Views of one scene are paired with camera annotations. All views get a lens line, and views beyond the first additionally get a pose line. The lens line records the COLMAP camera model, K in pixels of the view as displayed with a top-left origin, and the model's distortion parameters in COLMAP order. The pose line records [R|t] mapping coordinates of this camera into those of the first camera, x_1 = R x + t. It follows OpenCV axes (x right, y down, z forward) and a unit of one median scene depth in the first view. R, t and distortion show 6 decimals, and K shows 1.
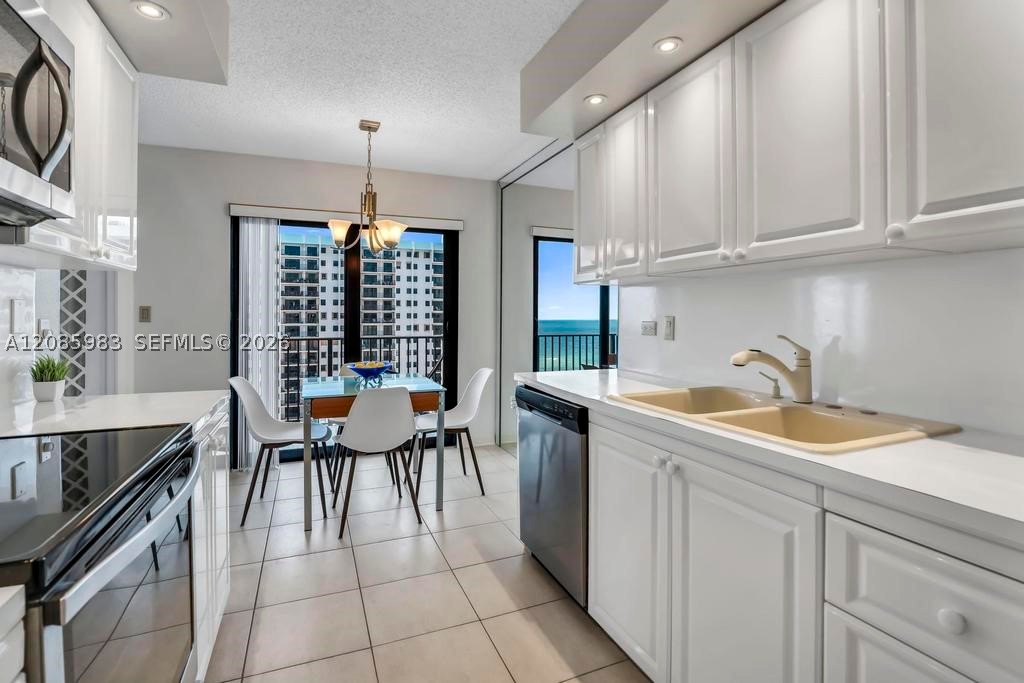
lens RADIAL K [[492.3, 0, 511.4], [0, 492.3, 307.8], [0, 0, 1]] dist [-0.004382, 0.000028]
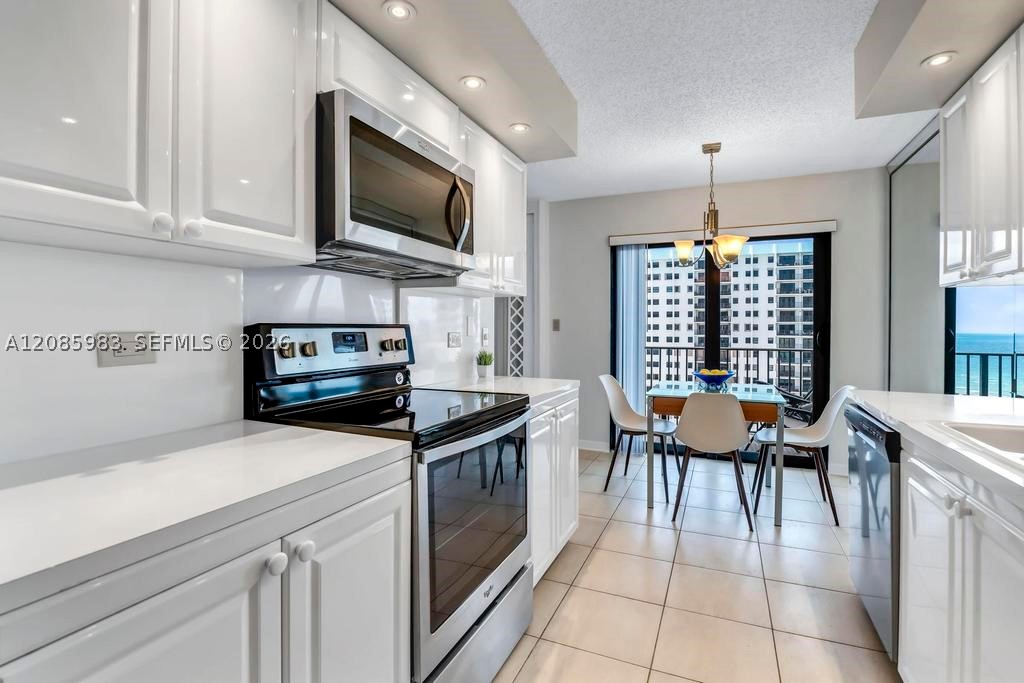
lens RADIAL K [[486.3, 0, 513.2], [0, 486.3, 319.6], [0, 0, 1]] dist [-0.012516, -0.000002]
pose [[0.692403, -0.008836, -0.721457, 0.174545], [0.009133, 0.999952, -0.003482, 0.001155], [0.721453, -0.004178, 0.692451, -0.038399]]
